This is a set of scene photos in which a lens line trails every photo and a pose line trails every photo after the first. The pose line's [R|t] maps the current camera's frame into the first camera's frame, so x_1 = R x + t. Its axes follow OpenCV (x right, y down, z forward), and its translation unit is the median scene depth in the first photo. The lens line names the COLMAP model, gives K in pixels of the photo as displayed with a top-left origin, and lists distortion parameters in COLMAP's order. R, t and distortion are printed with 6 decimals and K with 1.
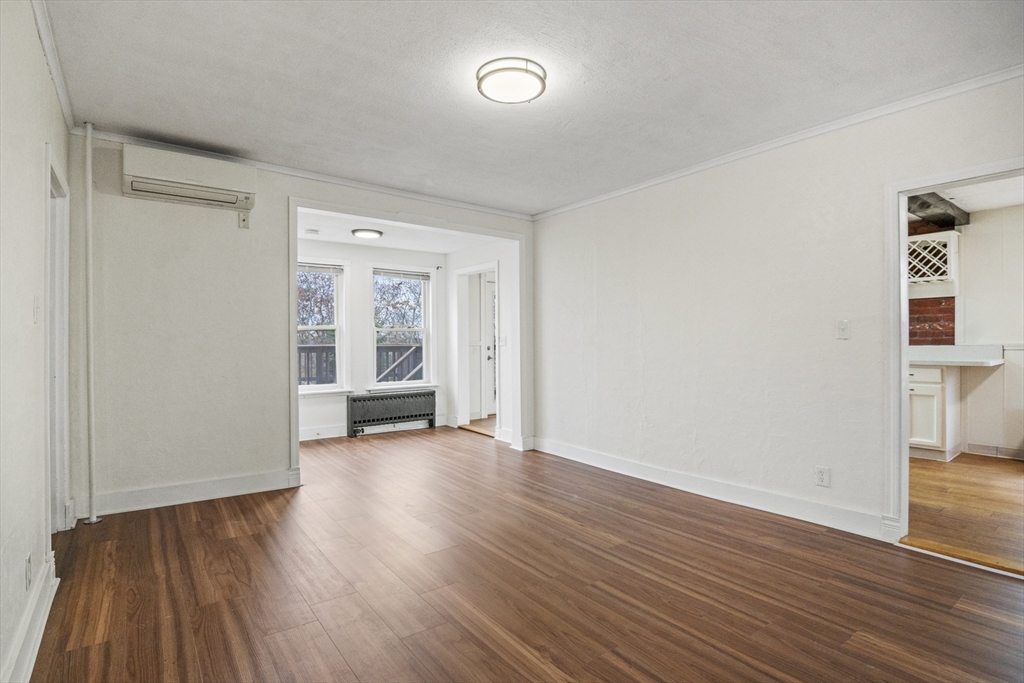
lens RADIAL K [[510.6, 0, 521.6], [0, 510.6, 344.4], [0, 0, 1]] dist [-0.018980, -0.002657]
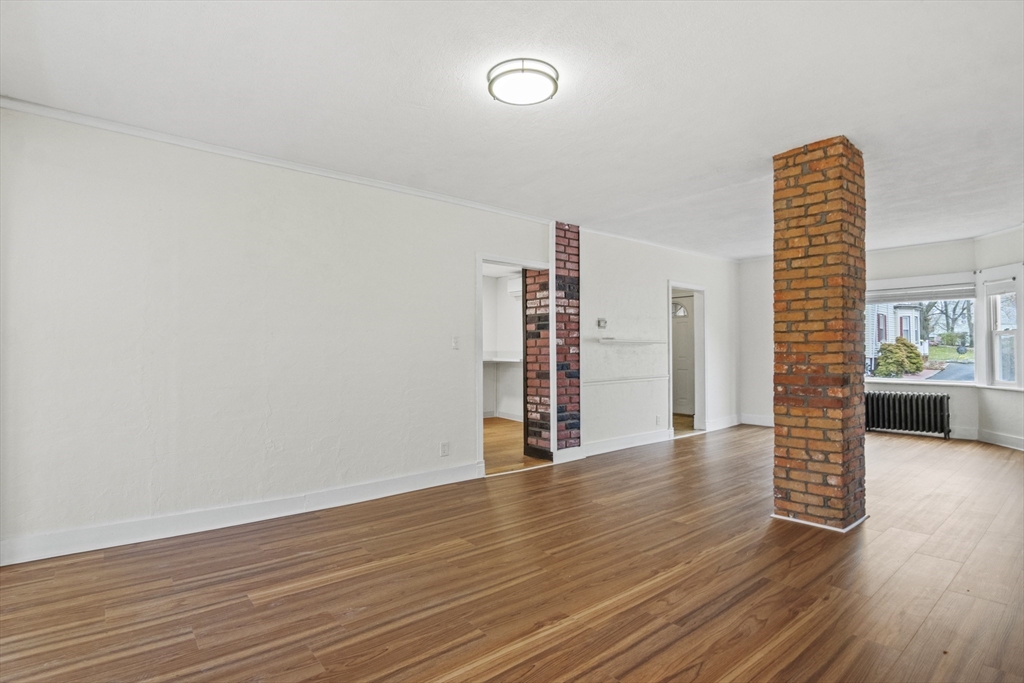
lens RADIAL K [[510.6, 0, 513.1], [0, 510.6, 340.0], [0, 0, 1]] dist [-0.018980, -0.002657]
pose [[-0.034021, 0.026238, 0.999077, -0.674540], [0.009198, 0.999621, -0.025939, 0.003677], [-0.999379, 0.008307, -0.034250, 0.722983]]
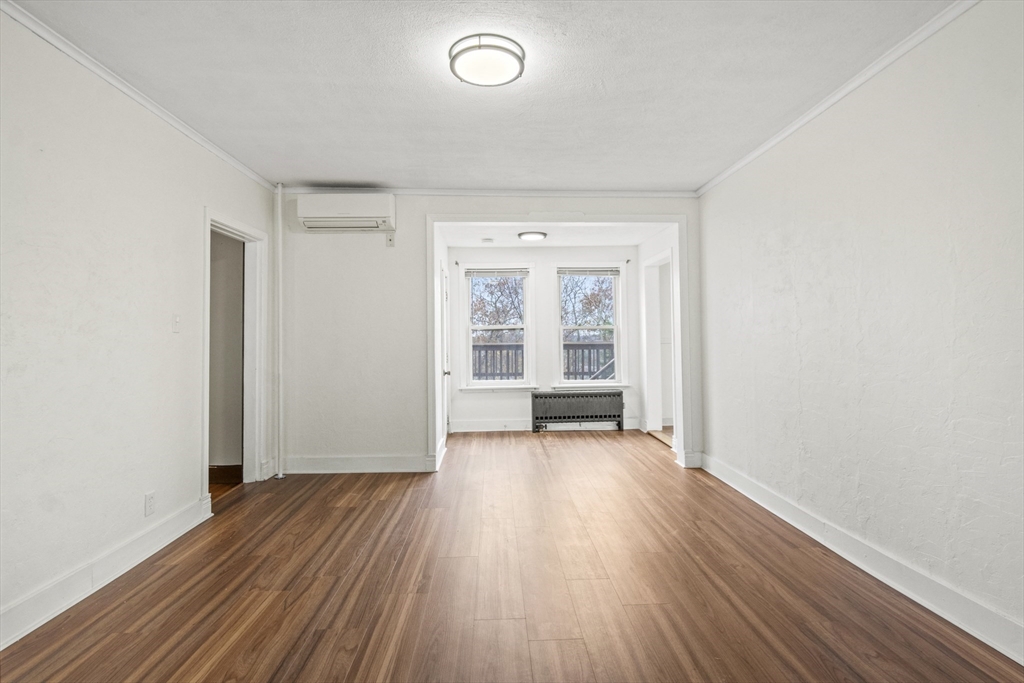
lens RADIAL K [[510.6, 0, 516.4], [0, 510.6, 323.1], [0, 0, 1]] dist [-0.018980, -0.002657]
pose [[0.820301, -0.024699, -0.571398, 0.371108], [0.005498, 0.999361, -0.035306, -0.005455], [0.571905, 0.025820, 0.819913, 0.194240]]
